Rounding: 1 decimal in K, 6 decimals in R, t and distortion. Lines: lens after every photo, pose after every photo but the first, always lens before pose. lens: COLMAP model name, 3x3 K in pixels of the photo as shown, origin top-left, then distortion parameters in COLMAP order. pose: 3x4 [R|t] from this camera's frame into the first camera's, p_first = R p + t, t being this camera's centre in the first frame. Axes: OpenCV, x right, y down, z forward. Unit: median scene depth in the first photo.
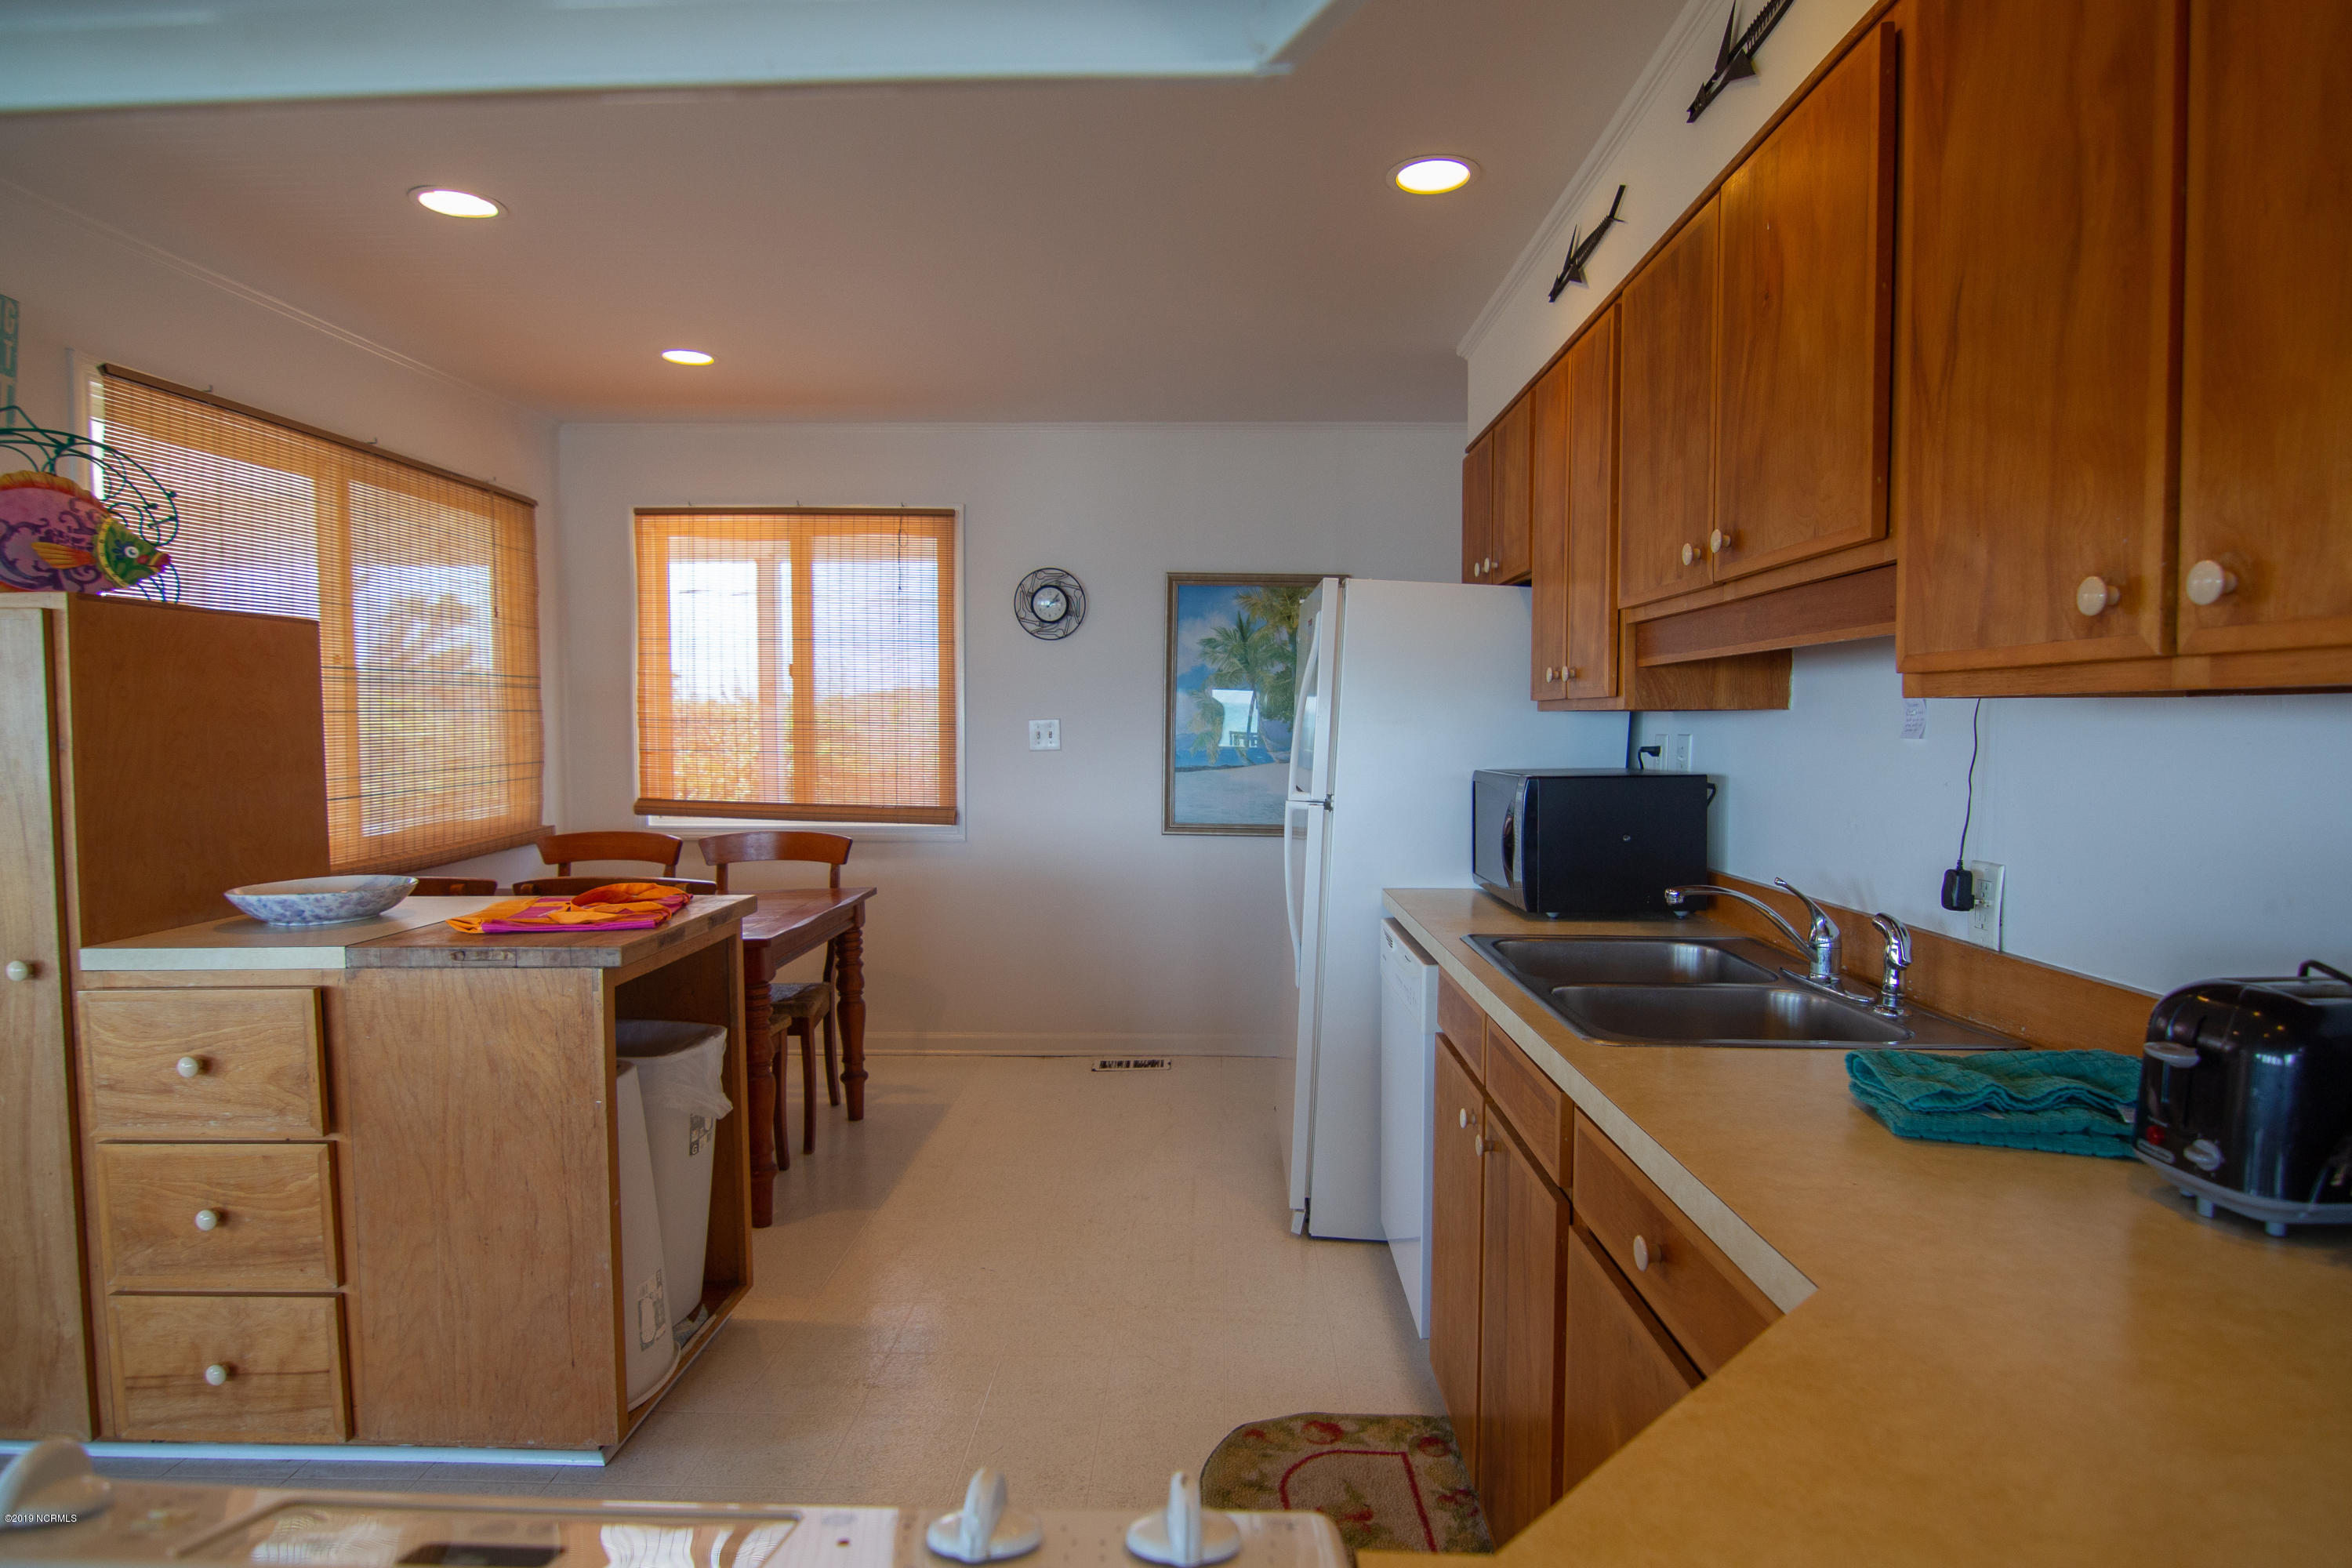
lens RADIAL K [[1218.5, 0, 1175.6], [0, 1218.5, 783.9], [0, 0, 1]] dist [-0.014103, -0.003775]
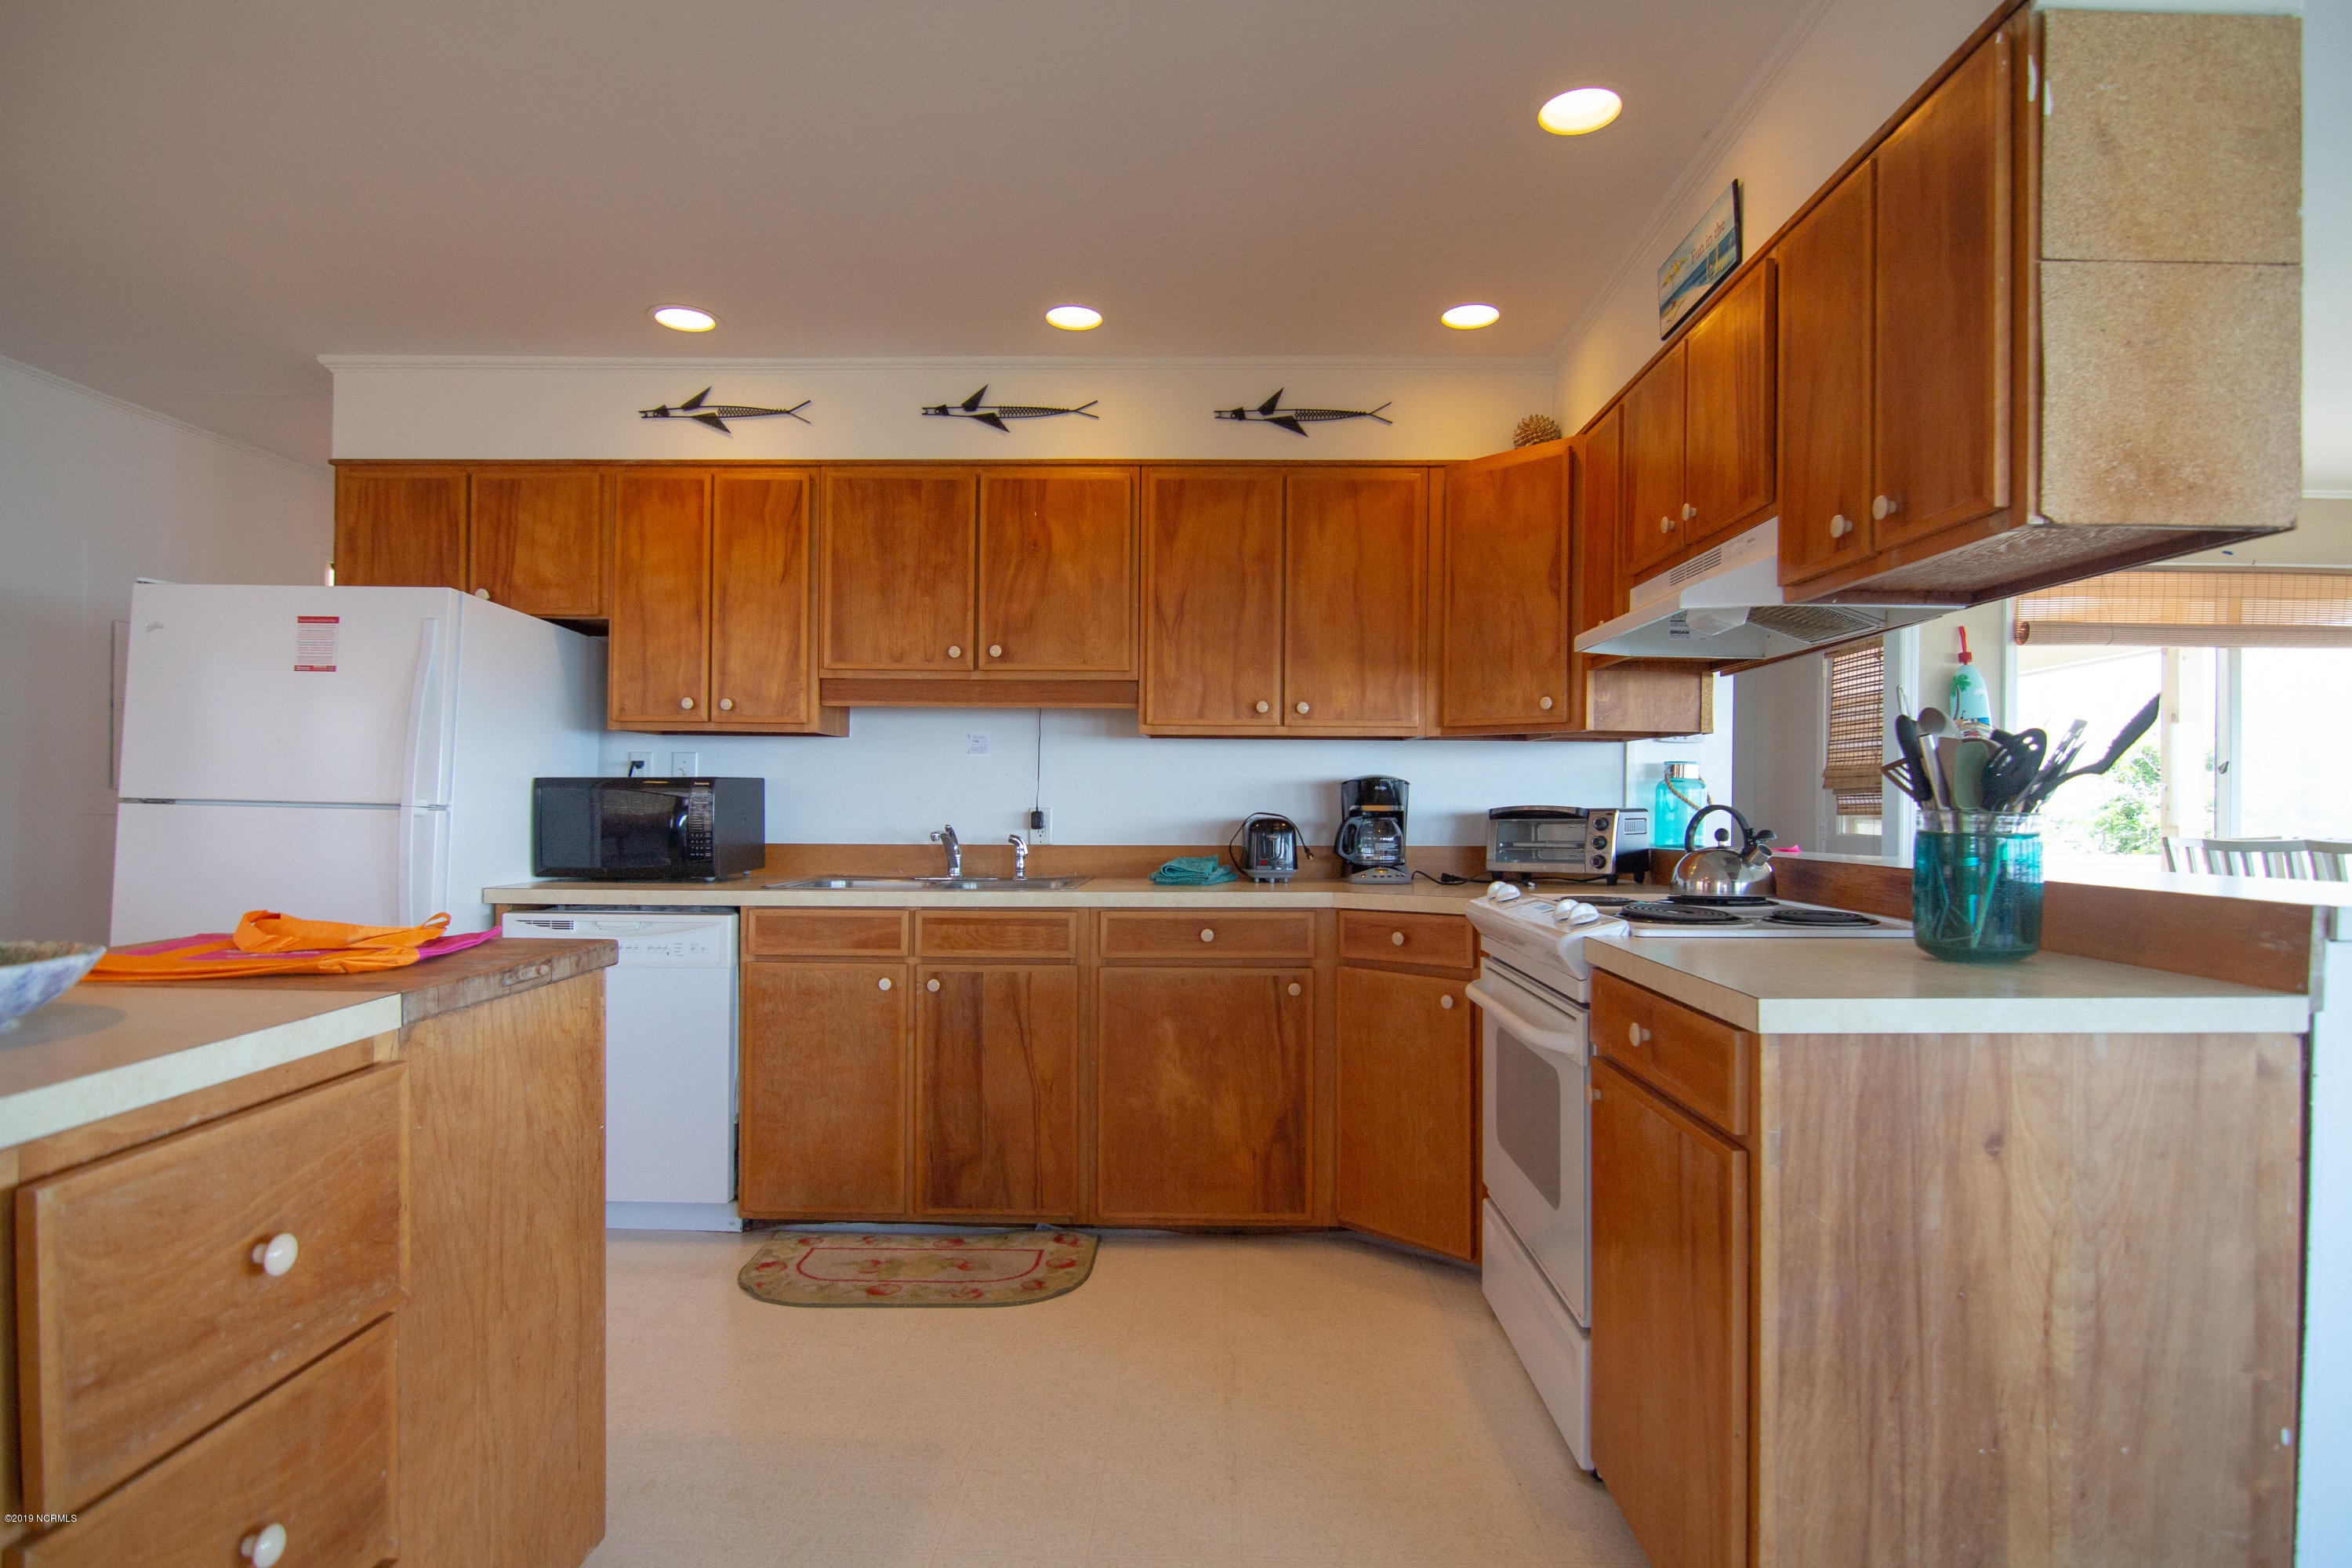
lens RADIAL K [[1218.5, 0, 1173.7], [0, 1218.5, 789.3], [0, 0, 1]] dist [-0.014103, -0.003775]
pose [[0.021142, 0.006652, 0.999754, -1.320206], [0.038642, 0.999225, -0.007465, 0.046940], [-0.999029, 0.038791, 0.020868, 0.571068]]
